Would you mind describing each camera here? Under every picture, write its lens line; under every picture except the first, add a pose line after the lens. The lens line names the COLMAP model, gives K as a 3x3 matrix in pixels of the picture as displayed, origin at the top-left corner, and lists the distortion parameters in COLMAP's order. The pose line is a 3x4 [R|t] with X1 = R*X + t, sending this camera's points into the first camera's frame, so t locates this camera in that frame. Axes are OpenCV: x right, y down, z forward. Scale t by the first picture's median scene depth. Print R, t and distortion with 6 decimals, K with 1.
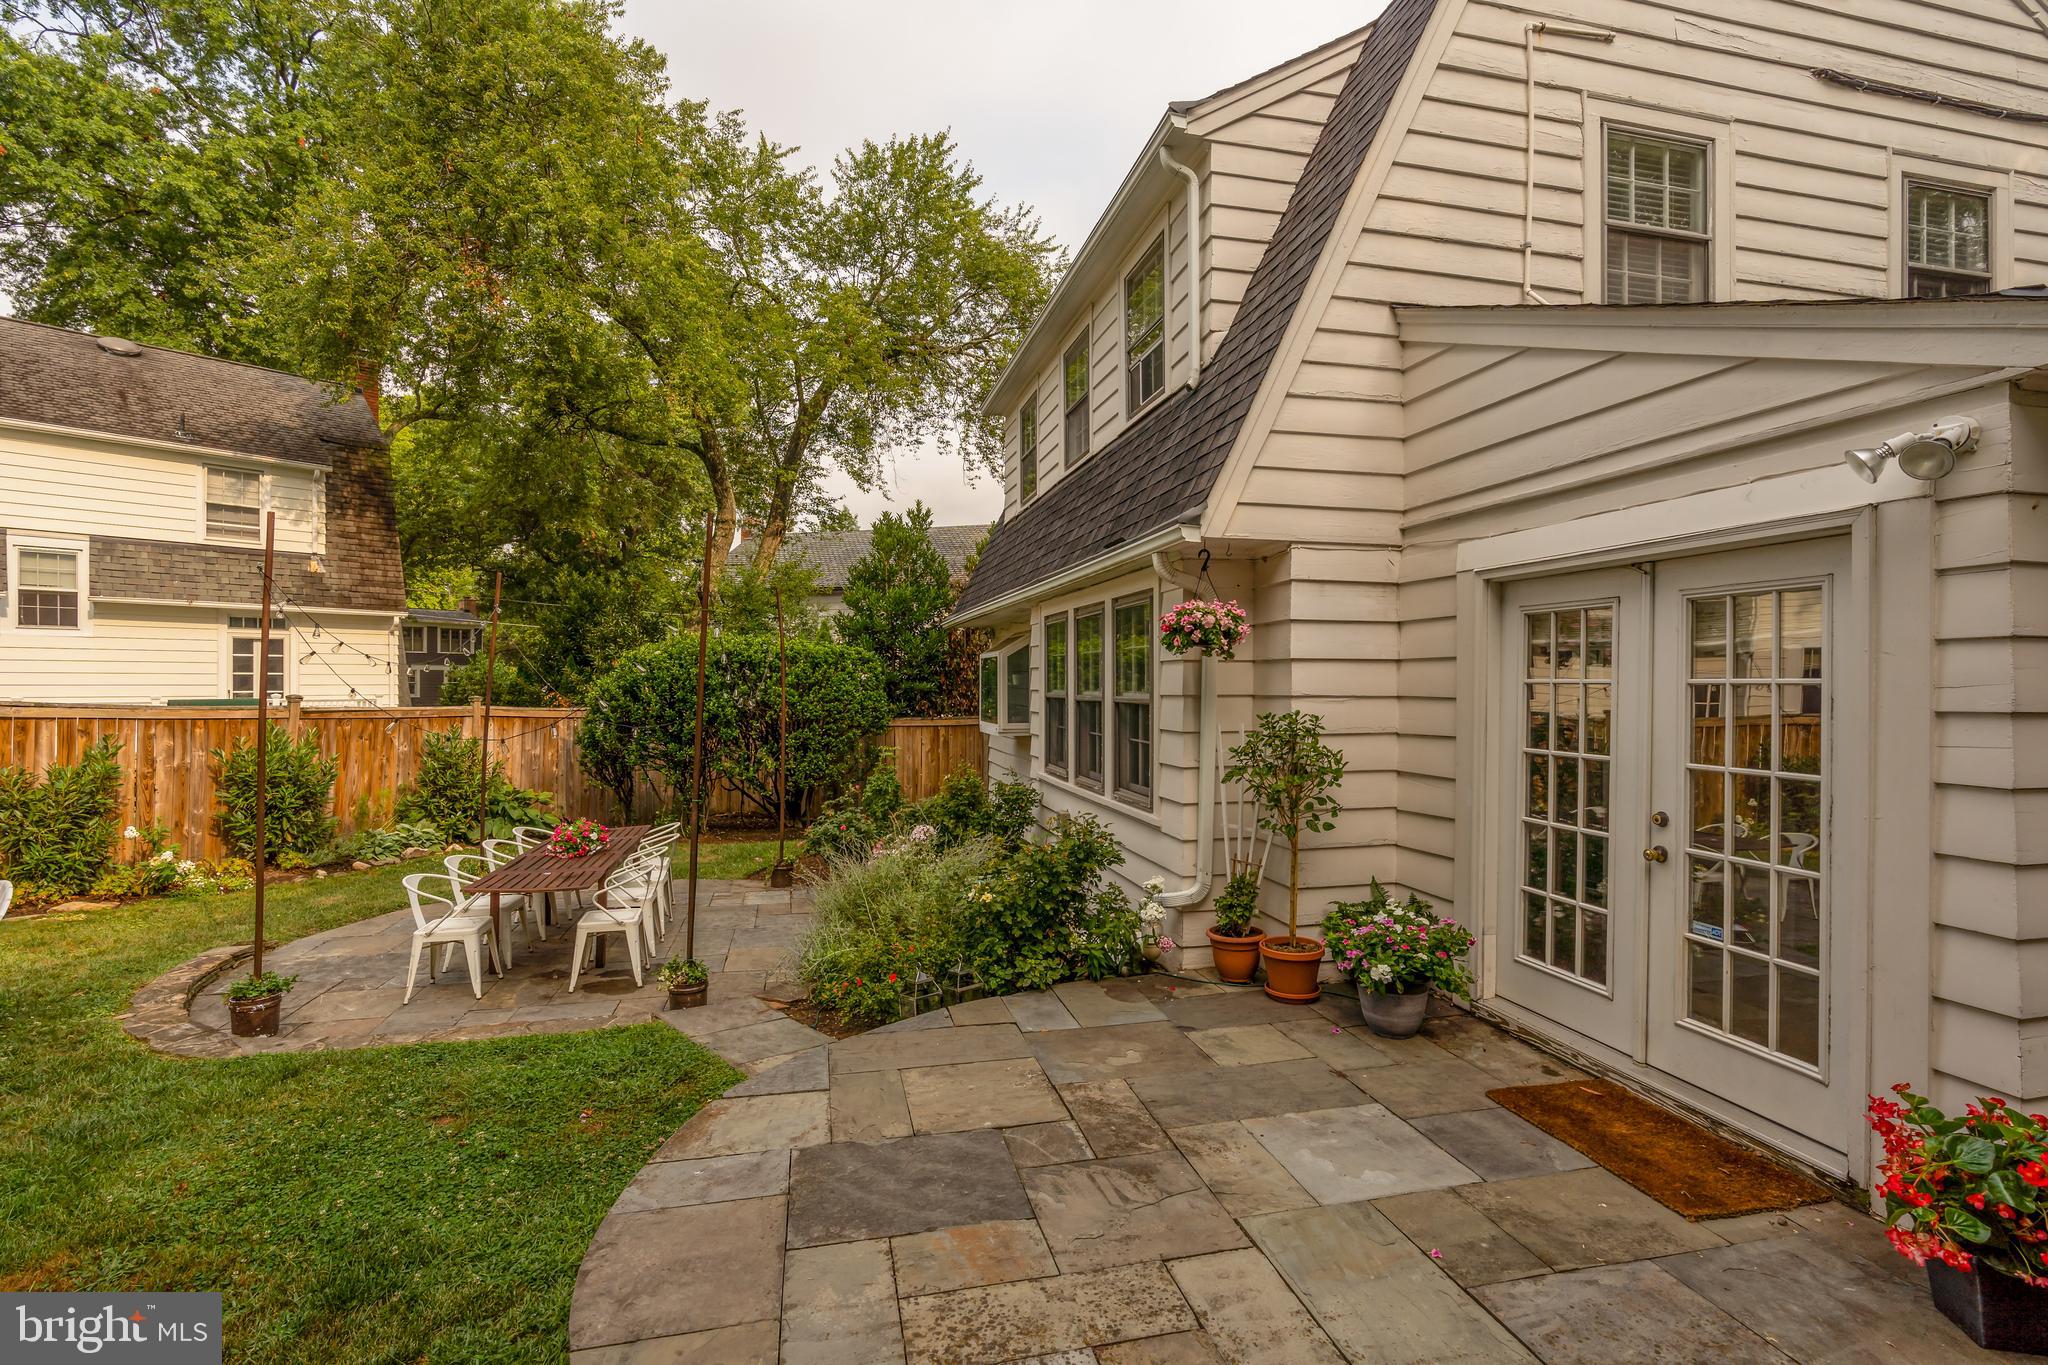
lens RADIAL K [[930.4, 0, 1017.2], [0, 930.4, 684.8], [0, 0, 1]] dist [-0.002186, -0.000141]
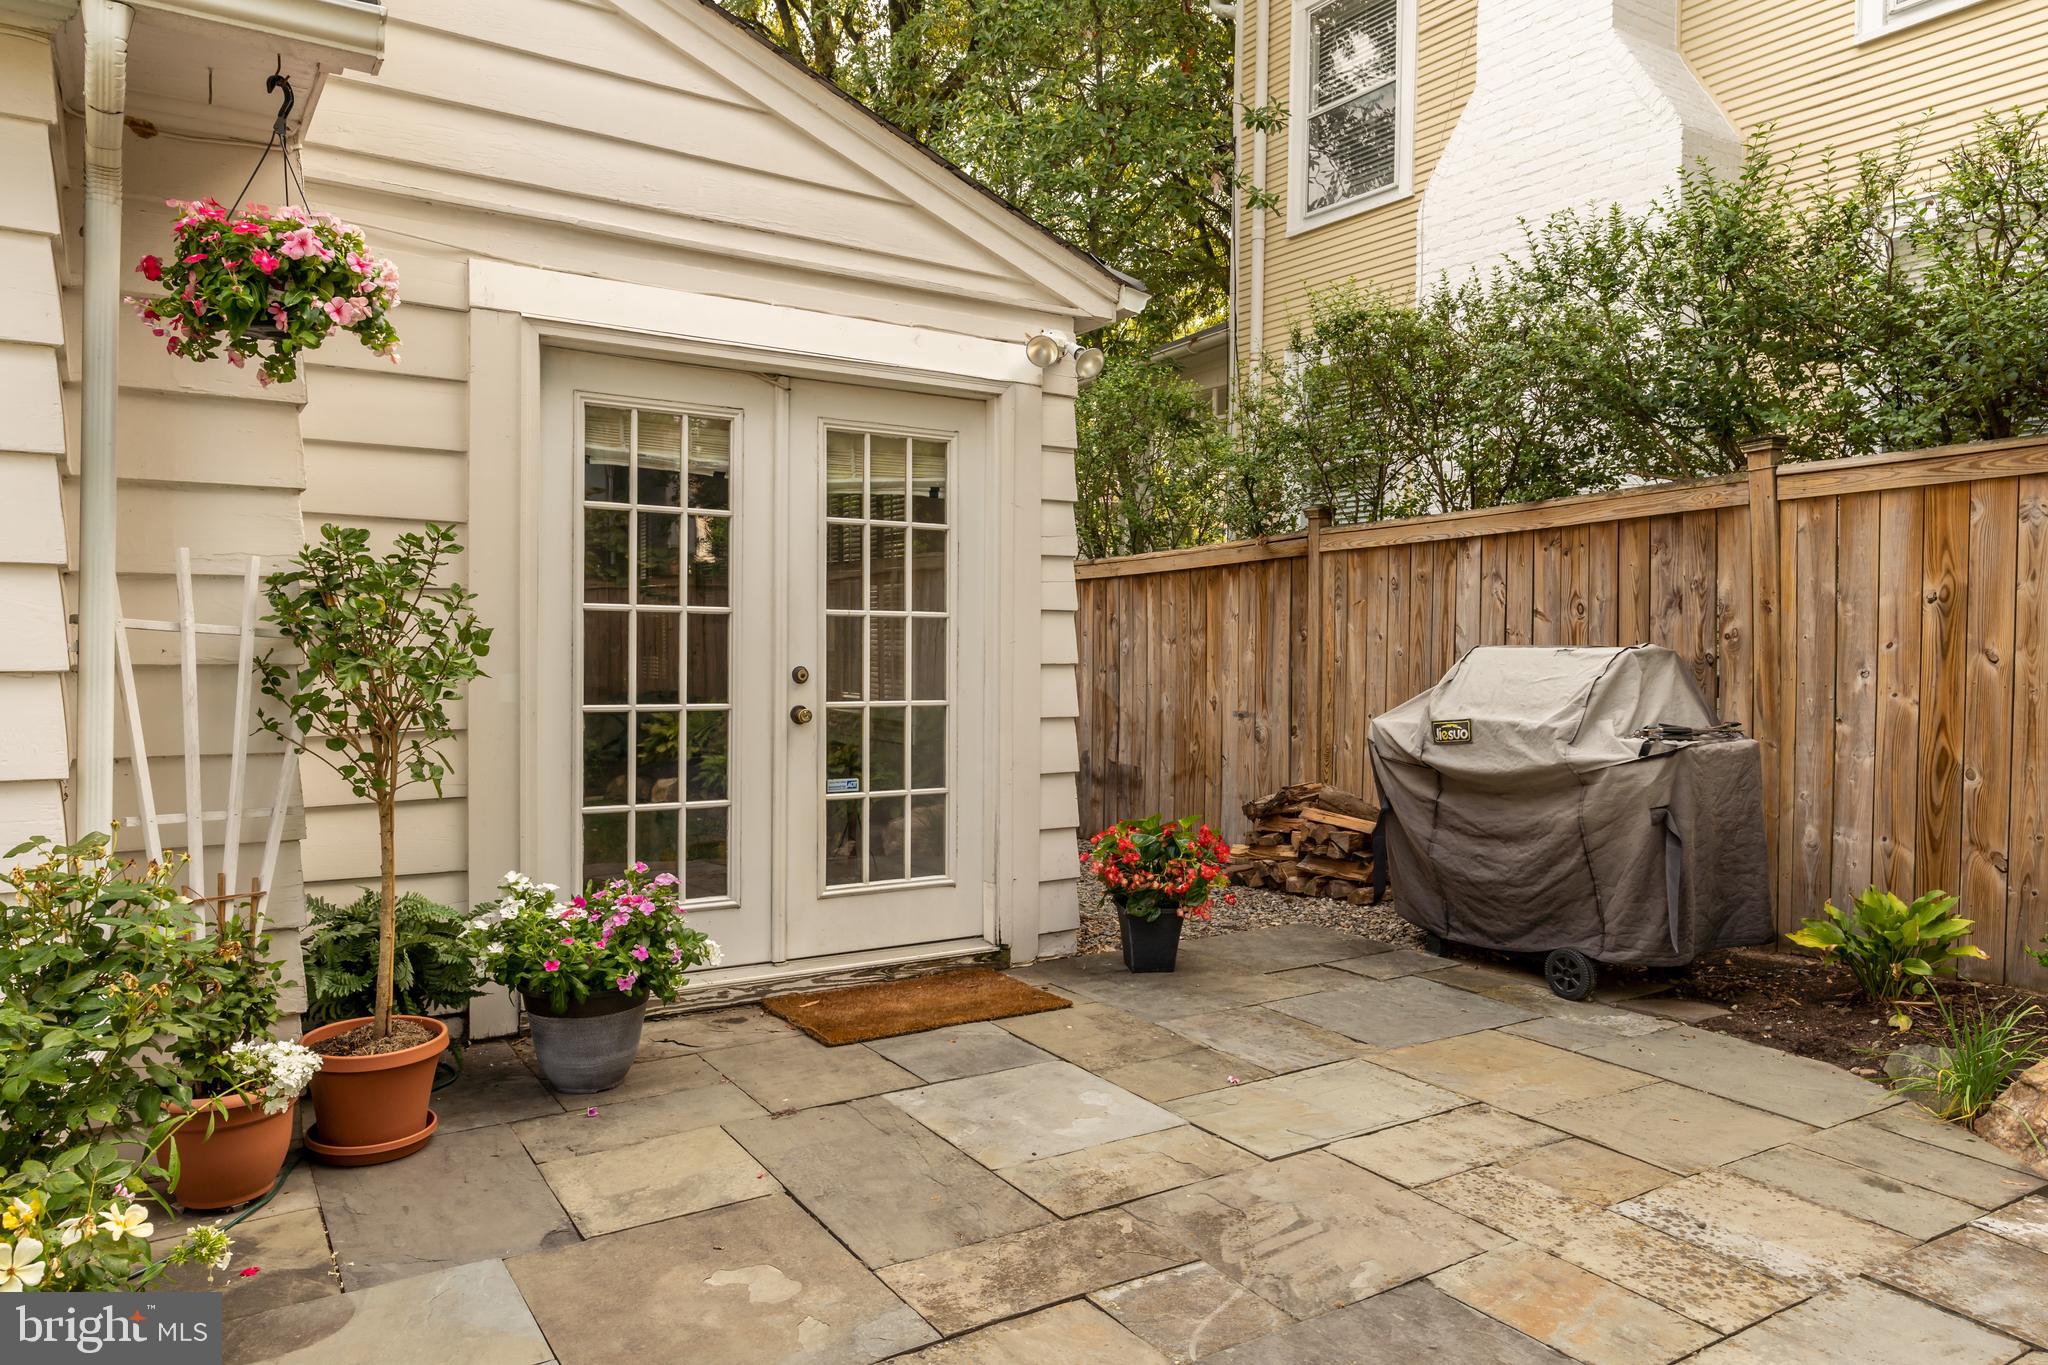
lens RADIAL K [[1360.5, 0, 1027.3], [0, 1360.5, 669.0], [0, 0, 1]] dist [0.004889, -0.001768]
pose [[-0.351433, -0.023972, 0.935906, -0.265724], [-0.010178, 0.999711, 0.021785, 0.049694], [-0.936158, -0.001870, -0.351576, 0.567842]]
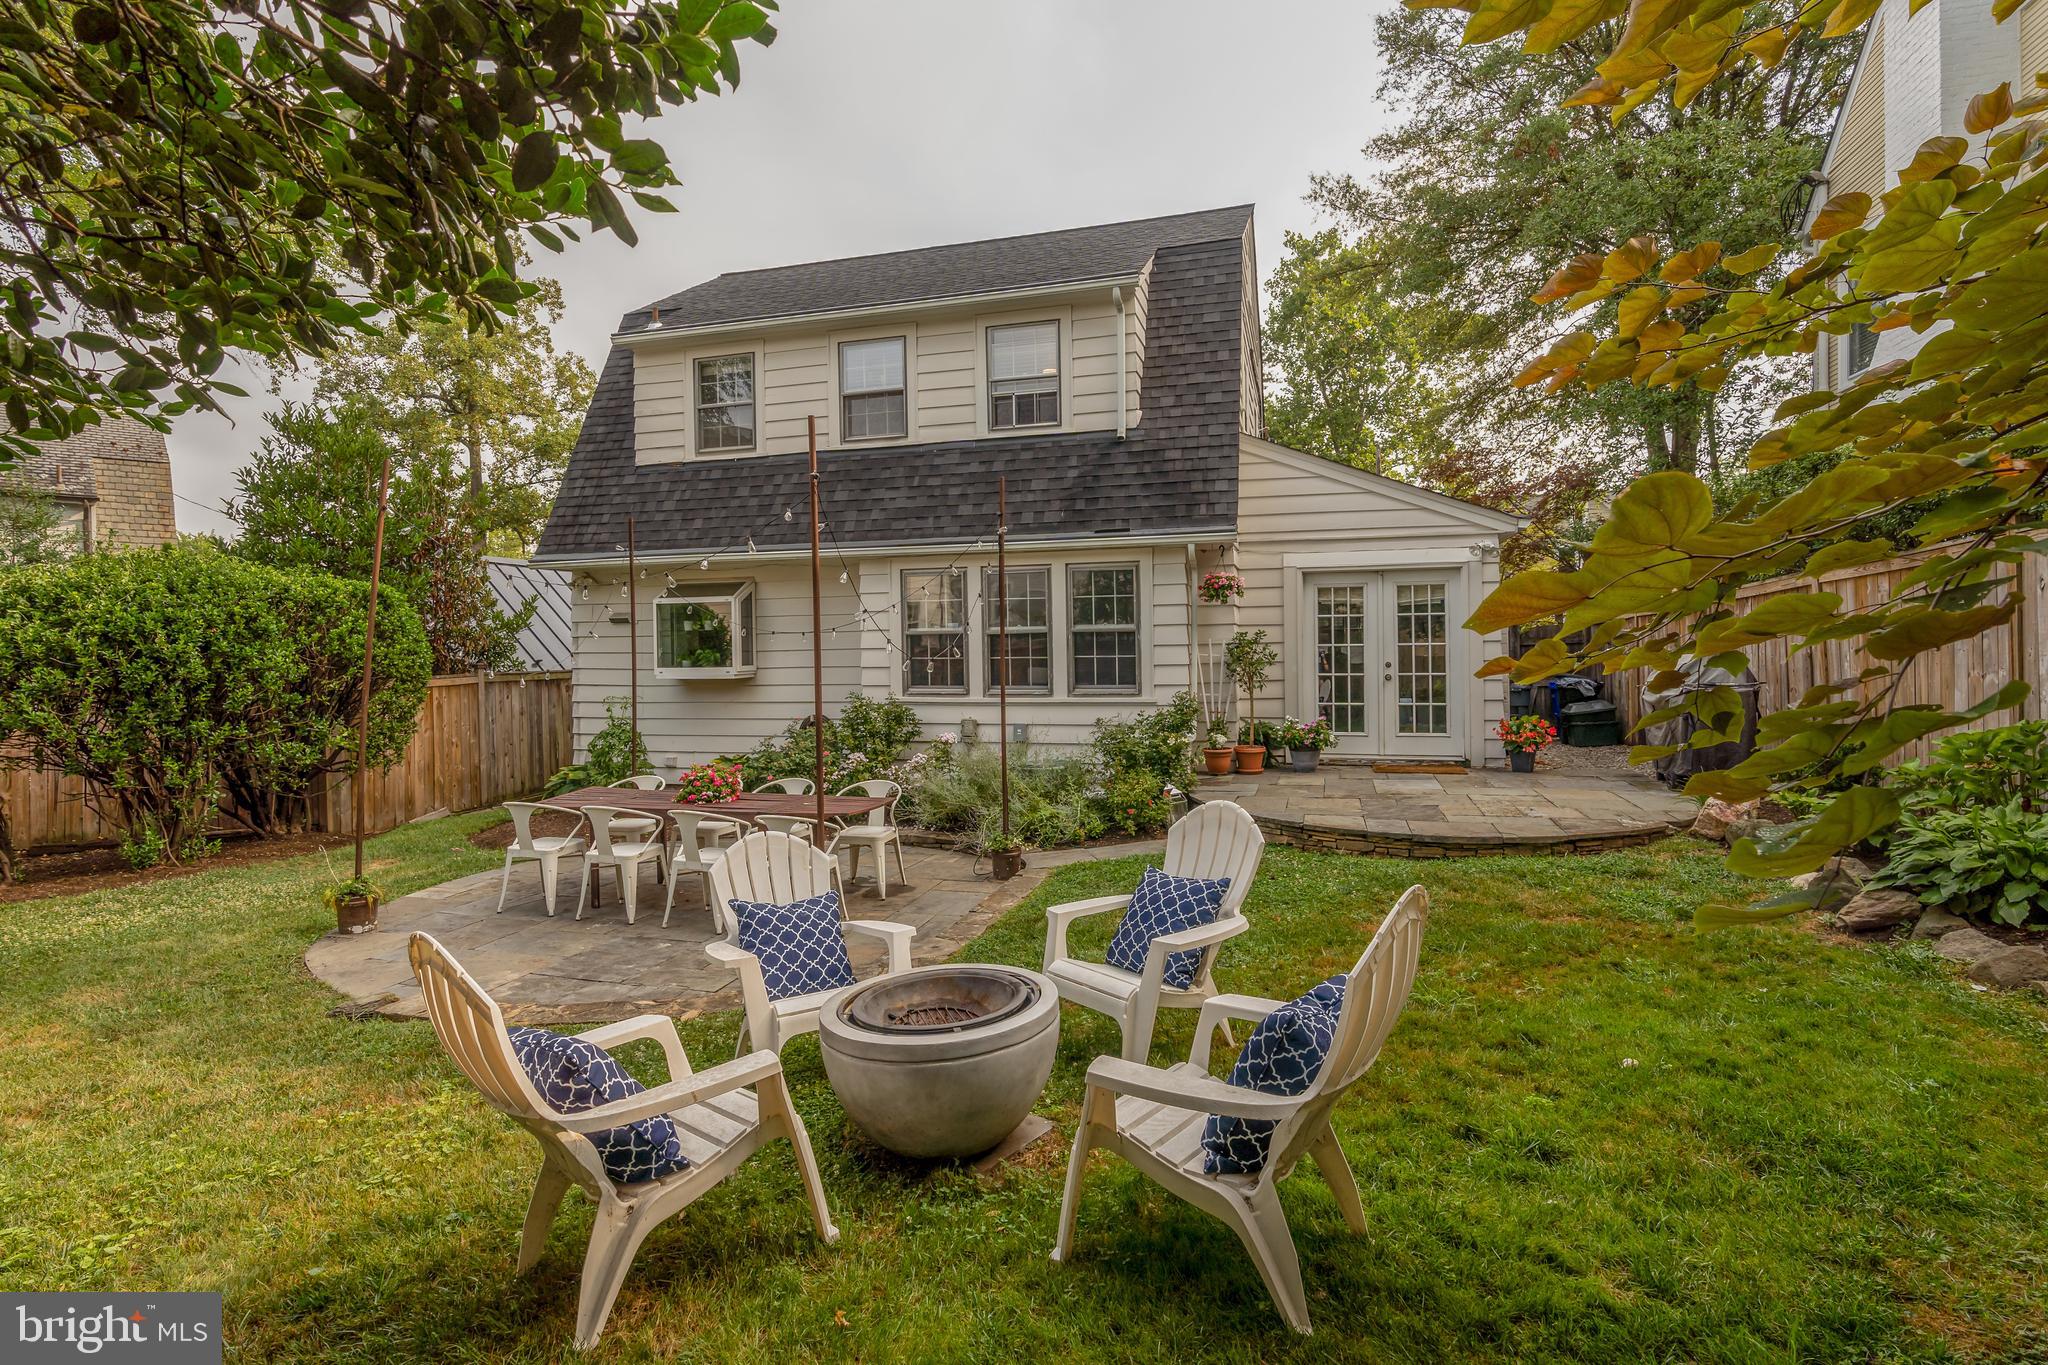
lens RADIAL K [[969.9, 0, 1025.2], [0, 969.9, 664.0], [0, 0, 1]] dist [-0.002257, 0.000366]
pose [[0.500425, -0.023248, 0.865468, -1.065245], [0.017061, 0.999710, 0.016989, 0.034306], [-0.865612, 0.006264, 0.500677, 0.222508]]
